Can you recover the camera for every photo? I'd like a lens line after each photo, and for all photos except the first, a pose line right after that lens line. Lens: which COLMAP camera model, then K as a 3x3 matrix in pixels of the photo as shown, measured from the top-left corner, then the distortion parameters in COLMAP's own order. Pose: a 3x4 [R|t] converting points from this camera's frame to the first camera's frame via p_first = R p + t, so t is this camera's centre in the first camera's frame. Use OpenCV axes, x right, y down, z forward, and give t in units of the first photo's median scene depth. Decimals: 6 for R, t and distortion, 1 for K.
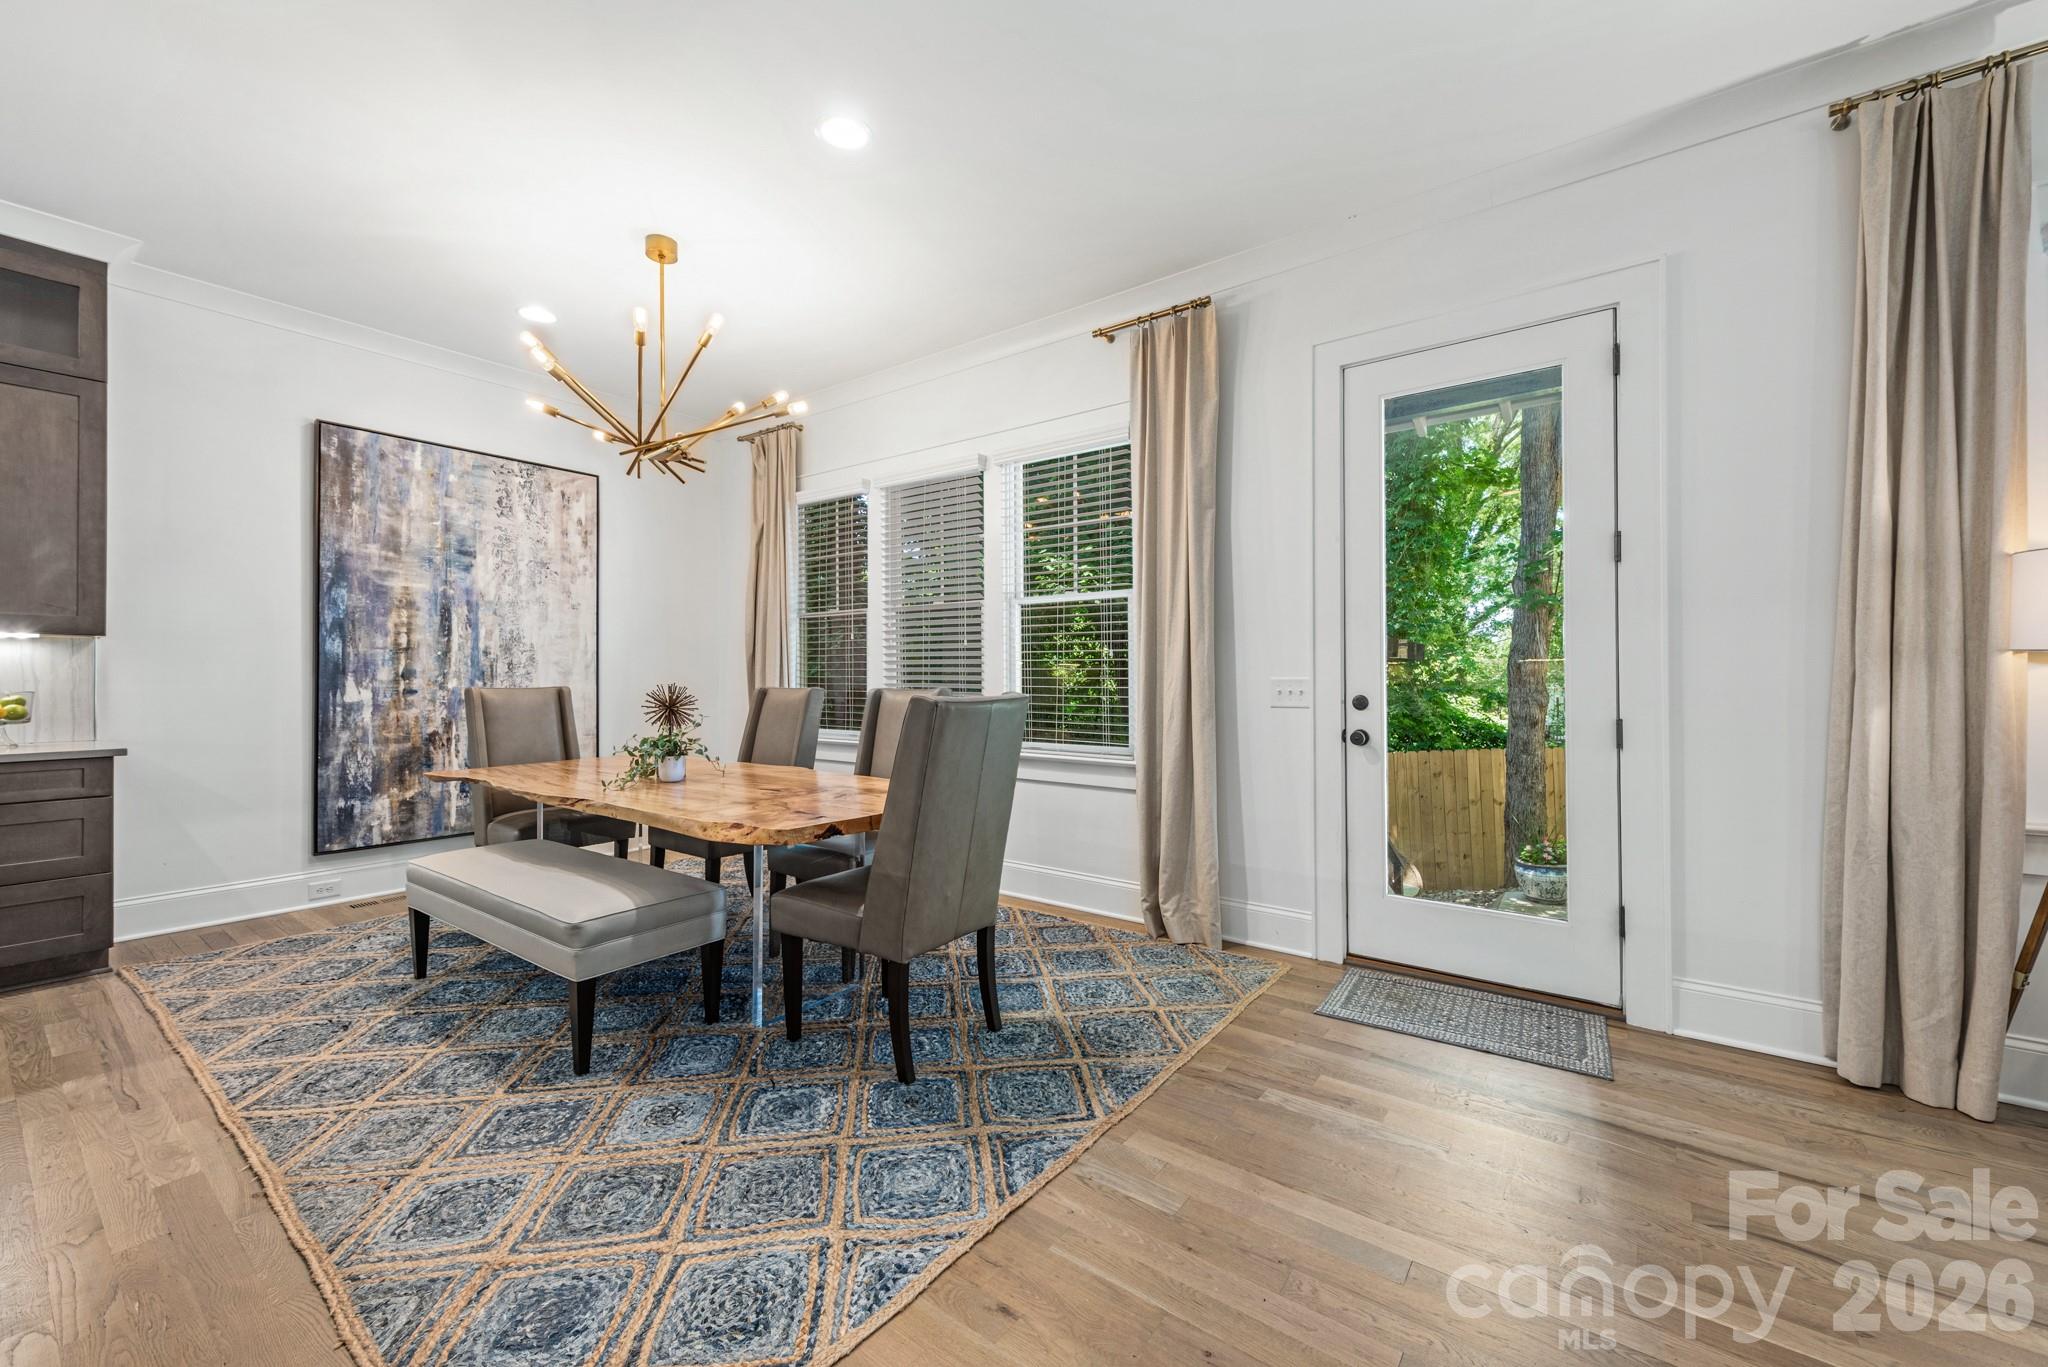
lens RADIAL K [[797.5, 0, 1035.9], [0, 797.5, 674.0], [0, 0, 1]] dist [0.001572, 0.000181]
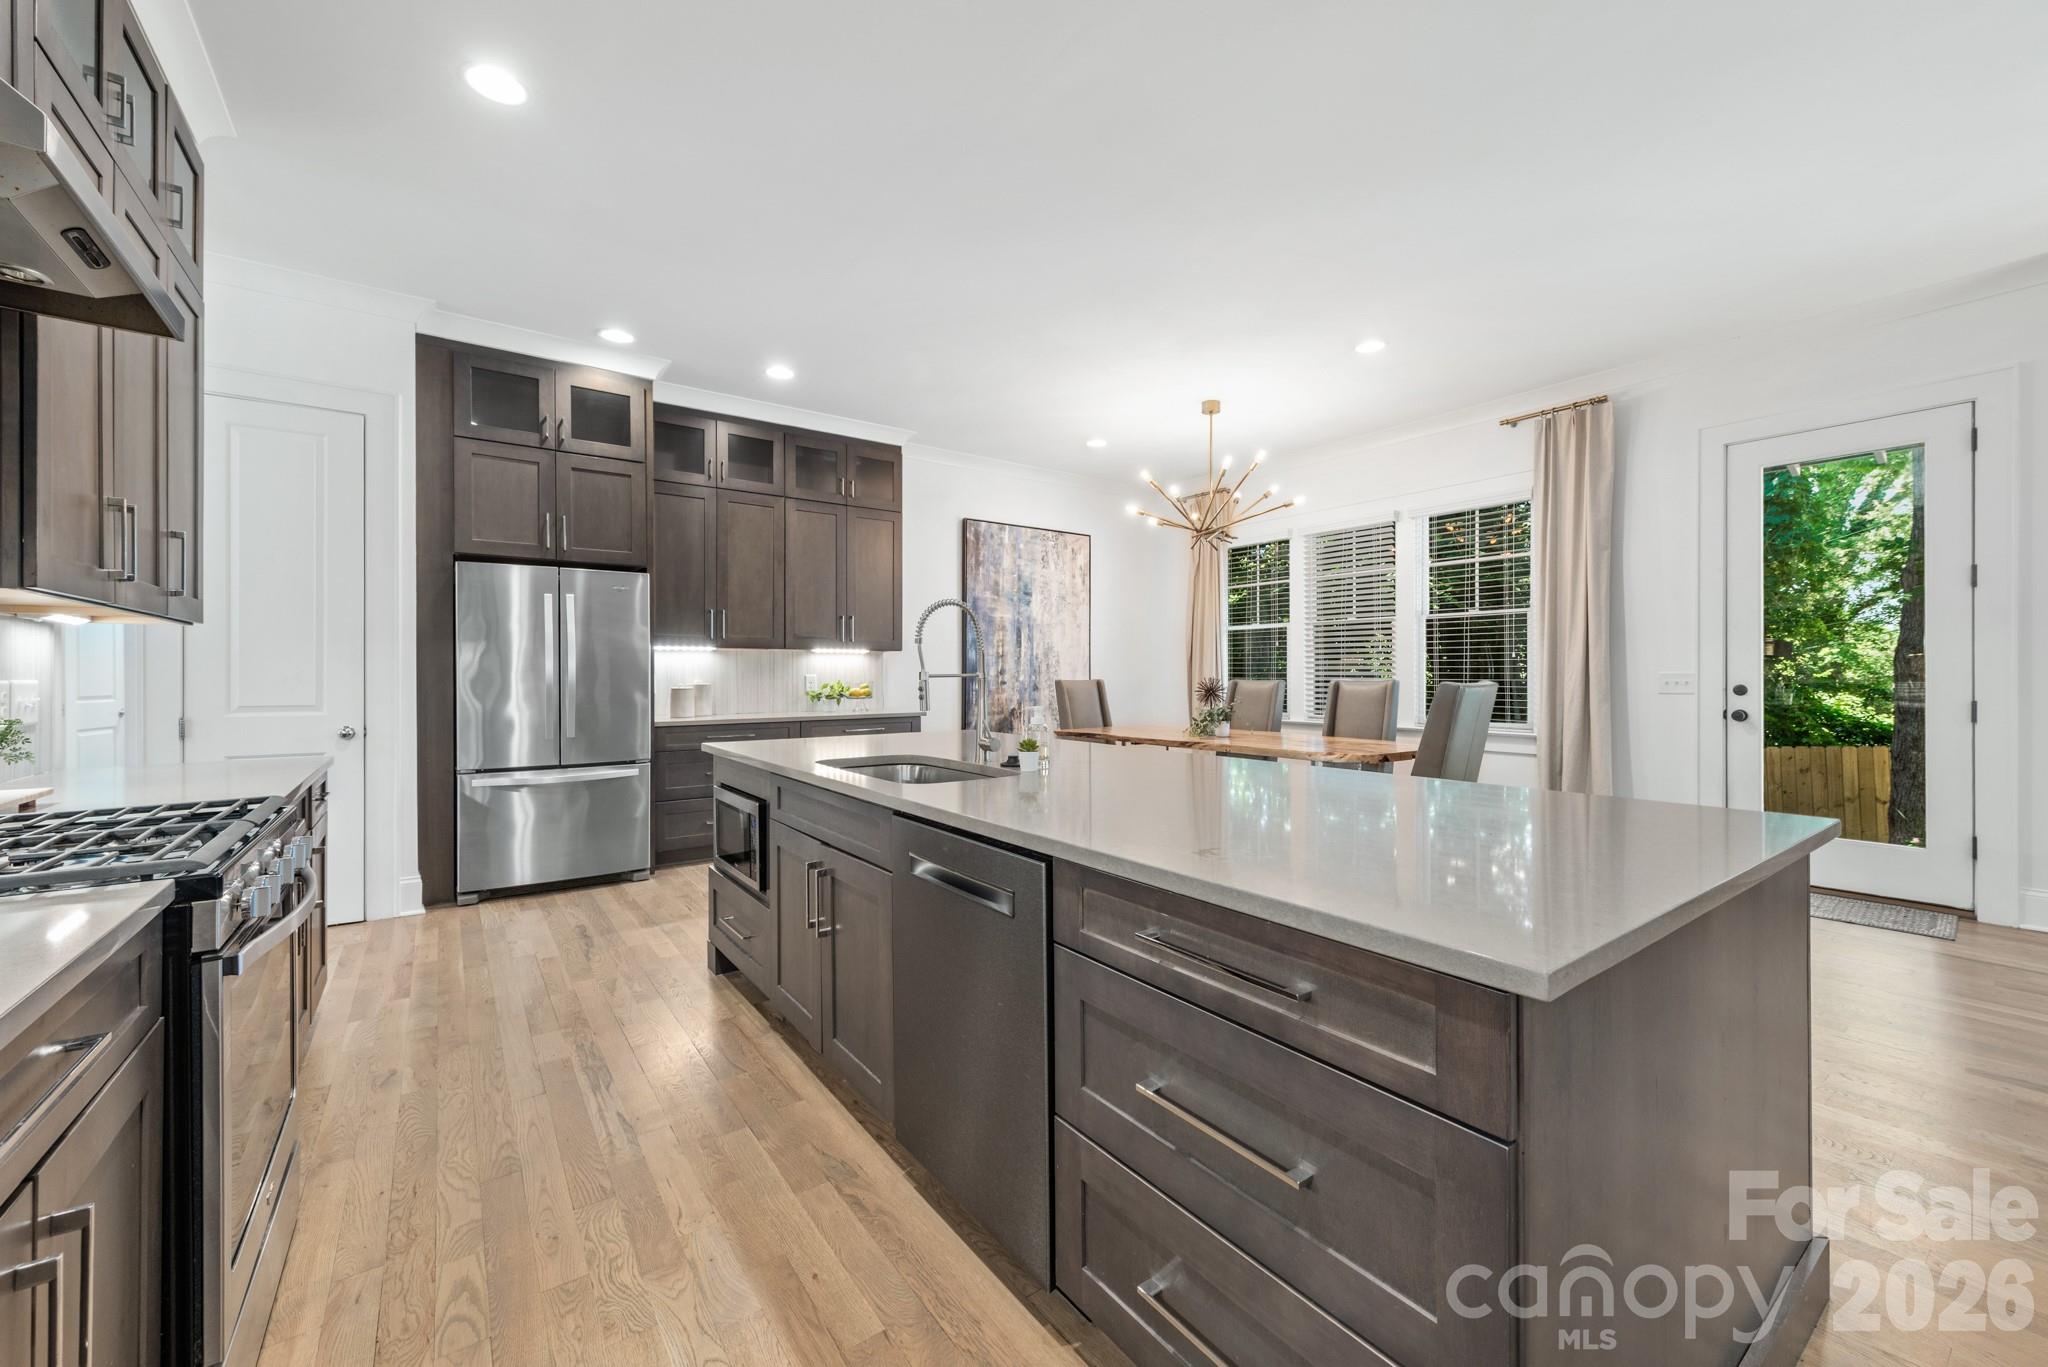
lens RADIAL K [[789.8, 0, 1039.3], [0, 789.8, 683.2], [0, 0, 1]] dist [0.015627, -0.007138]
pose [[0.956189, 0.001312, -0.292746, -0.250511], [0.003020, 0.999893, 0.014347, 0.000735], [0.292733, -0.014603, 0.956083, -0.479851]]
